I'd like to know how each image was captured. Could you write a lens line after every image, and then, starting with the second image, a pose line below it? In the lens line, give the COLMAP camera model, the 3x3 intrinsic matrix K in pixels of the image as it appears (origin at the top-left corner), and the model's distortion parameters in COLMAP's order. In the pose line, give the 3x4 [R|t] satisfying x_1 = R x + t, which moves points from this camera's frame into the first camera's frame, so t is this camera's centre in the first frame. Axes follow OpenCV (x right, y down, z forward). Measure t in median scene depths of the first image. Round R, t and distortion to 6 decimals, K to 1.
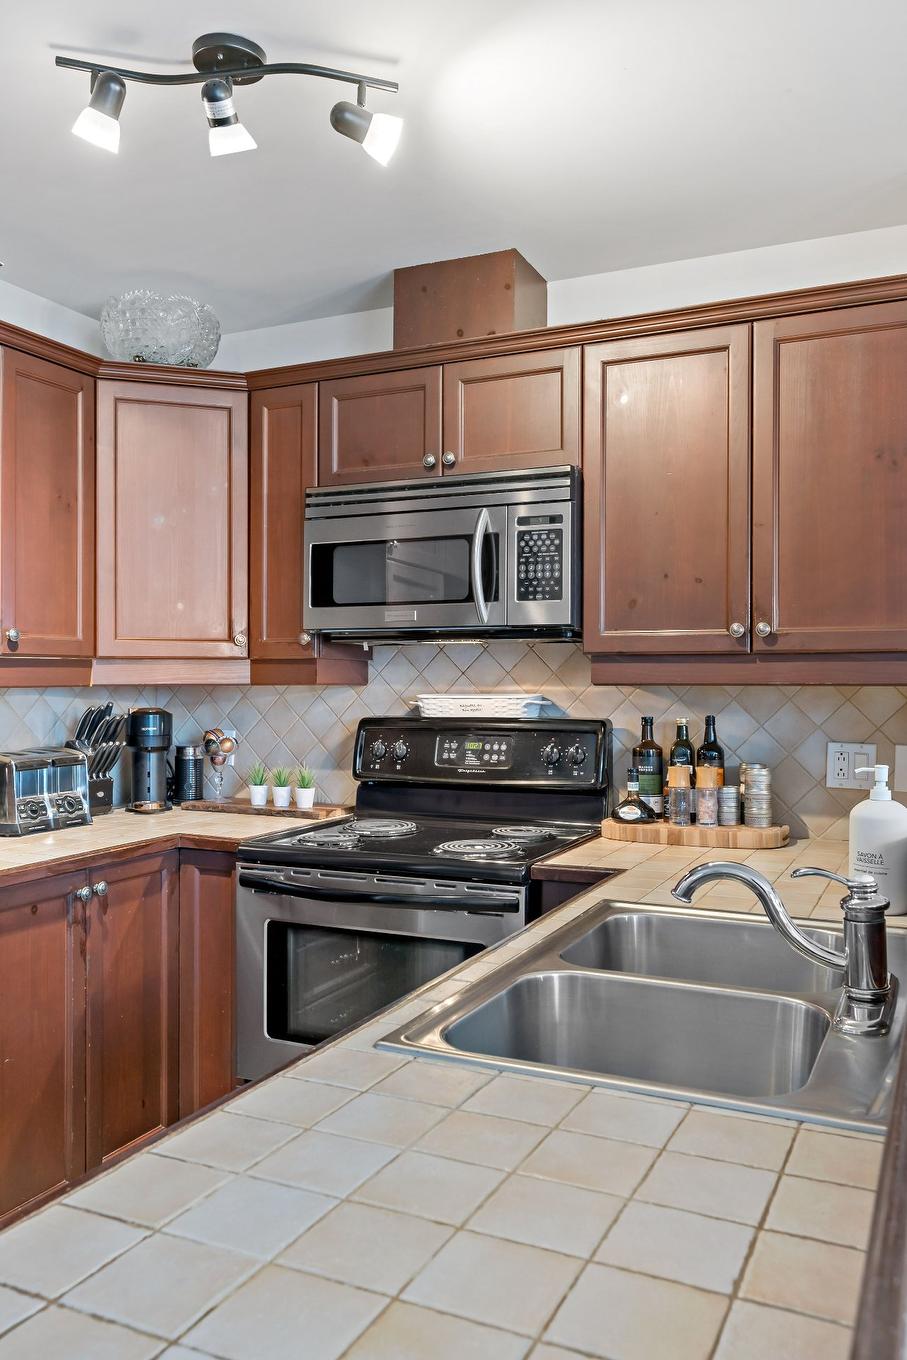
lens RADIAL K [[1082.3, 0, 447.9], [0, 1082.3, 682.5], [0, 0, 1]] dist [-0.000794, -0.001872]
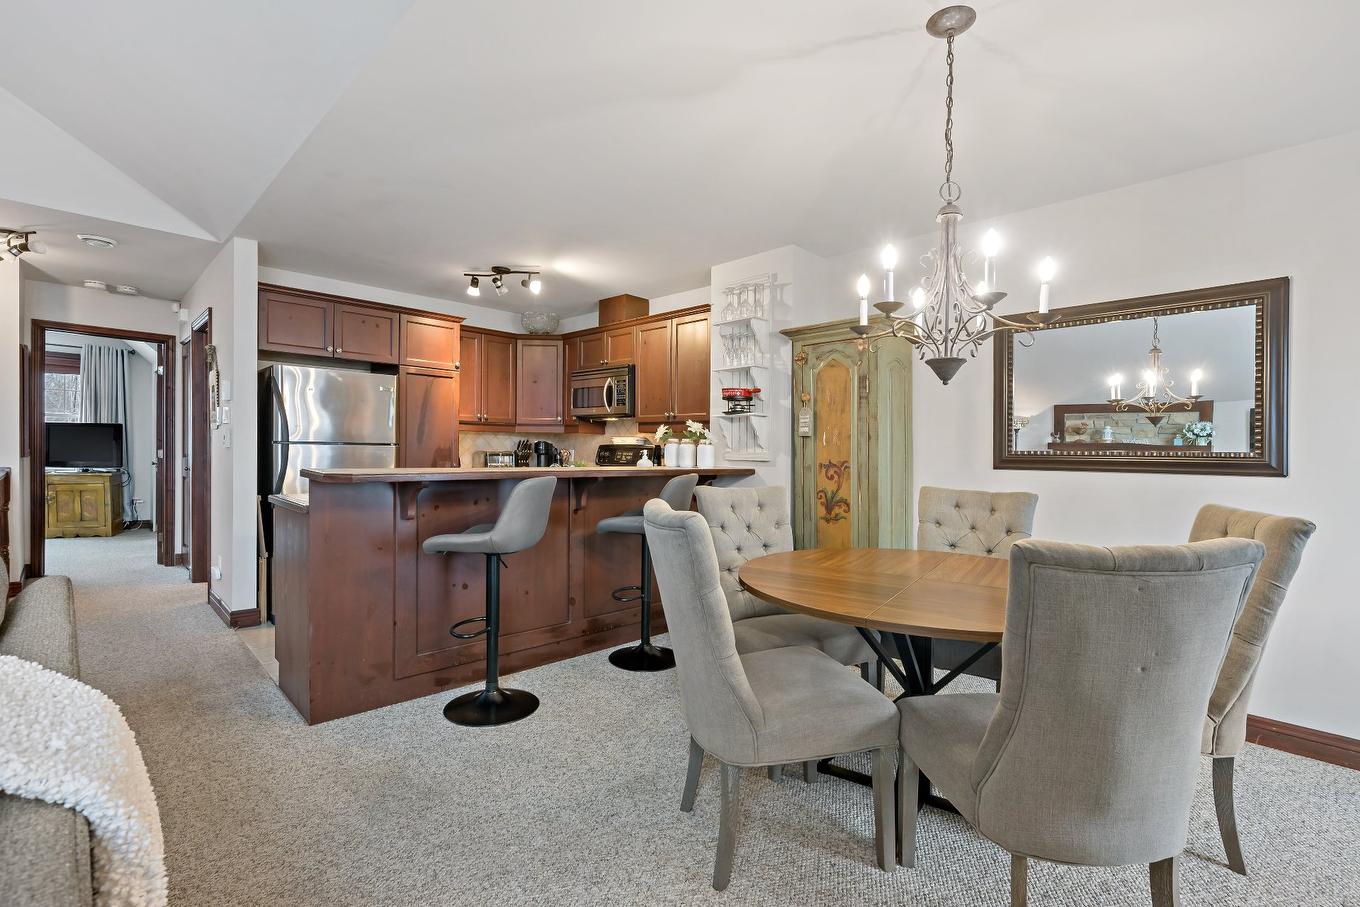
lens RADIAL K [[603.8, 0, 677.1], [0, 603.8, 450.8], [0, 0, 1]] dist [-0.007954, -0.000094]
pose [[0.941870, 0.022137, -0.335249, 0.827498], [-0.024447, 0.999698, -0.002674, 0.057712], [0.335088, 0.010714, 0.942126, -0.619683]]
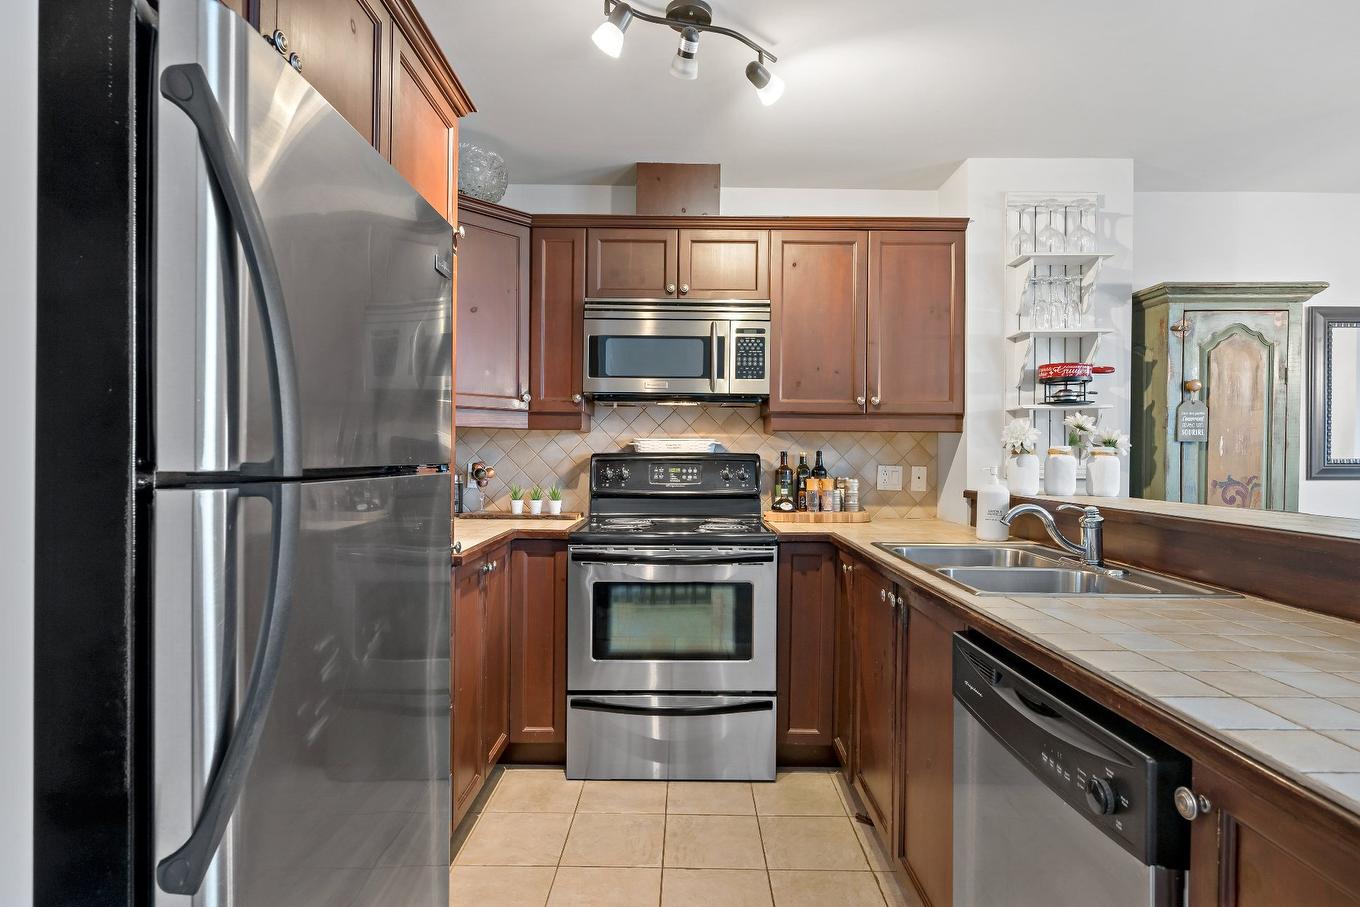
lens RADIAL K [[711.5, 0, 686.9], [0, 711.5, 461.4], [0, 0, 1]] dist [-0.002433, -0.000442]
pose [[0.902085, 0.004840, 0.431532, -0.463309], [-0.007003, 0.999970, 0.003423, 0.046635], [-0.431502, -0.006110, 0.902091, 0.050636]]
